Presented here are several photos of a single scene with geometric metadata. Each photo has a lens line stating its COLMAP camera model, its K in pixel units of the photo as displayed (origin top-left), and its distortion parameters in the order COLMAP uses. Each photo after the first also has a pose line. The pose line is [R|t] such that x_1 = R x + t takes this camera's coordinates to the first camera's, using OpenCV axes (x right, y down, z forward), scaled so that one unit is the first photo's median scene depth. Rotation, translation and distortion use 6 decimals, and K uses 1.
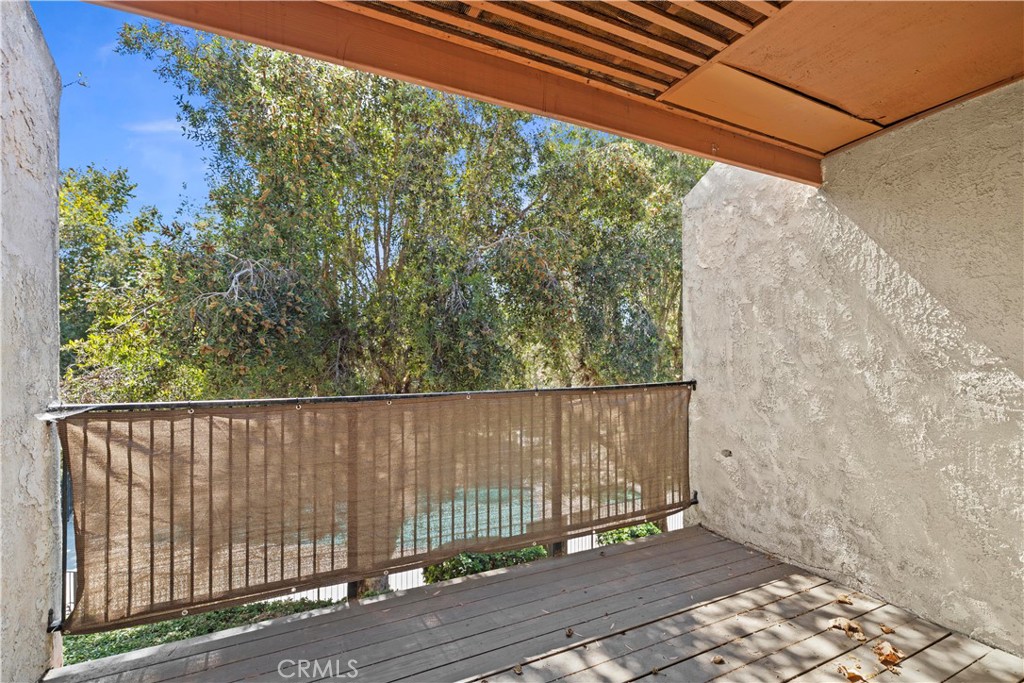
lens RADIAL K [[457.5, 0, 512.0], [0, 457.5, 341.5], [0, 0, 1]] dist [-0.001064, -0.000077]
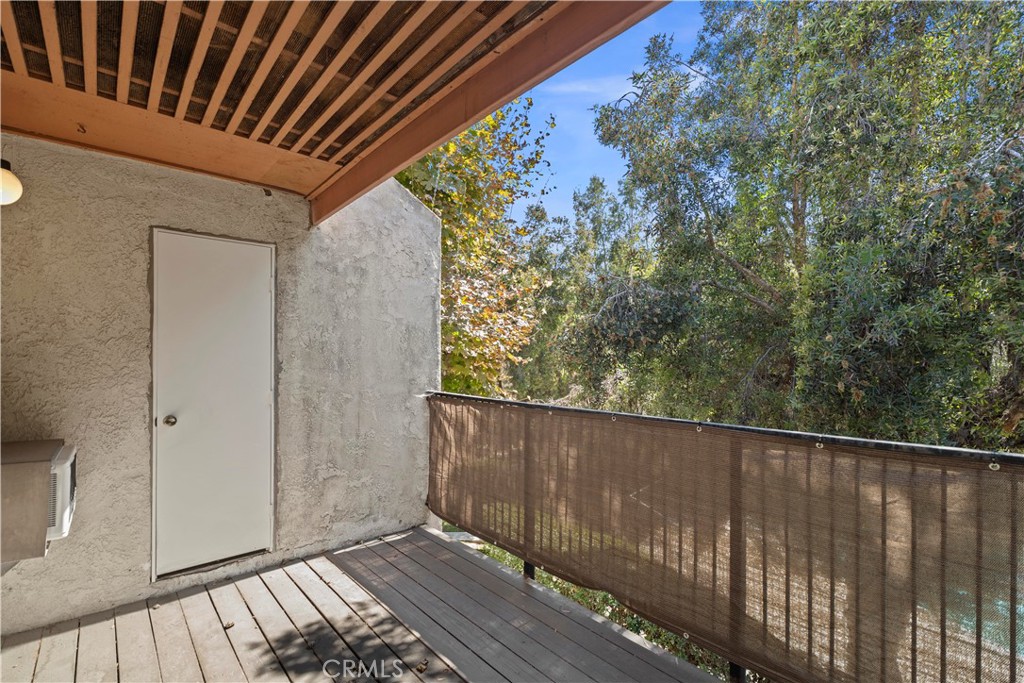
lens RADIAL K [[457.5, 0, 512.0], [0, 457.5, 341.5], [0, 0, 1]] dist [-0.001064, -0.000077]
pose [[0.279428, -0.036620, -0.959468, 0.900406], [0.010559, 0.999329, -0.035066, 0.002053], [0.960109, -0.000333, 0.279627, 0.725718]]
